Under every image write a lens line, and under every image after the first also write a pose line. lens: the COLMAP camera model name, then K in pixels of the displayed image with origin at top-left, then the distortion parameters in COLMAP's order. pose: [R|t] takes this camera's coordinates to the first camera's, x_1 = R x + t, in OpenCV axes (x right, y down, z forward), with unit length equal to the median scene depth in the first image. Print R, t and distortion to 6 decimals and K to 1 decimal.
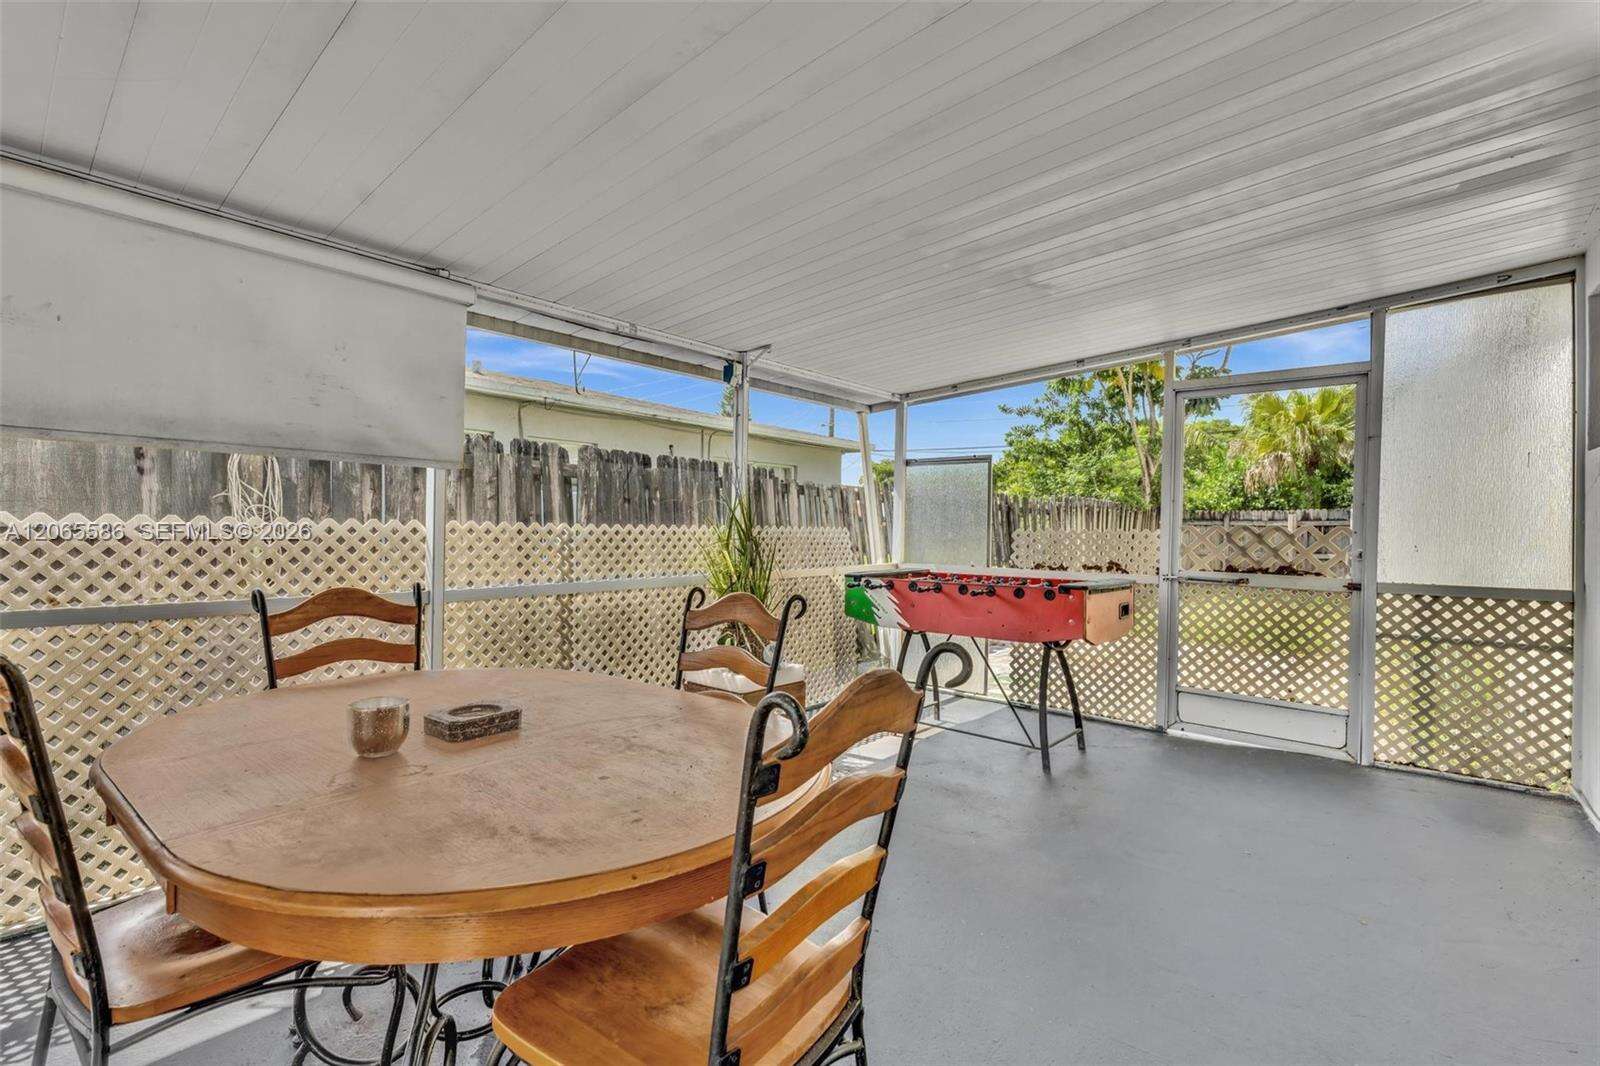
lens RADIAL K [[730.1, 0, 800.0], [0, 730.1, 533.0], [0, 0, 1]] dist [-0.000817, 0.000127]
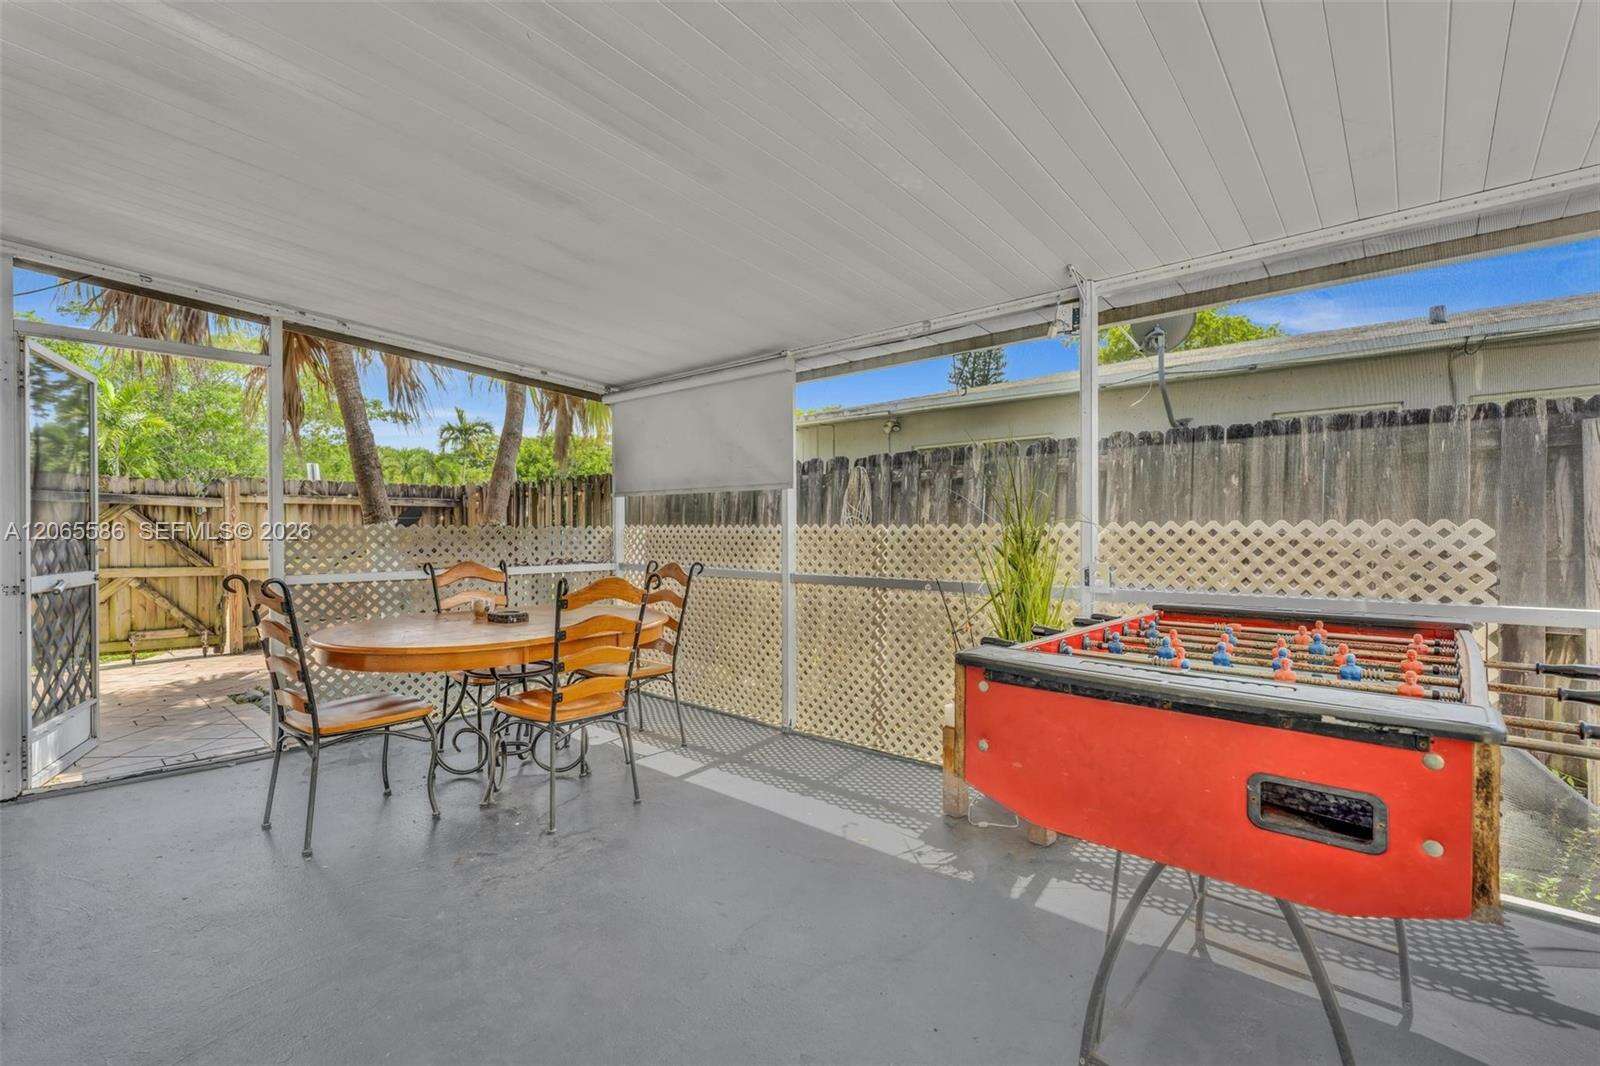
lens RADIAL K [[730.1, 0, 800.0], [0, 730.1, 533.0], [0, 0, 1]] dist [-0.000817, 0.000127]
pose [[-0.040979, -0.006706, -0.999138, 0.716028], [0.000643, 0.999977, -0.006738, 0.006697], [0.999160, -0.000918, -0.040974, 0.822000]]
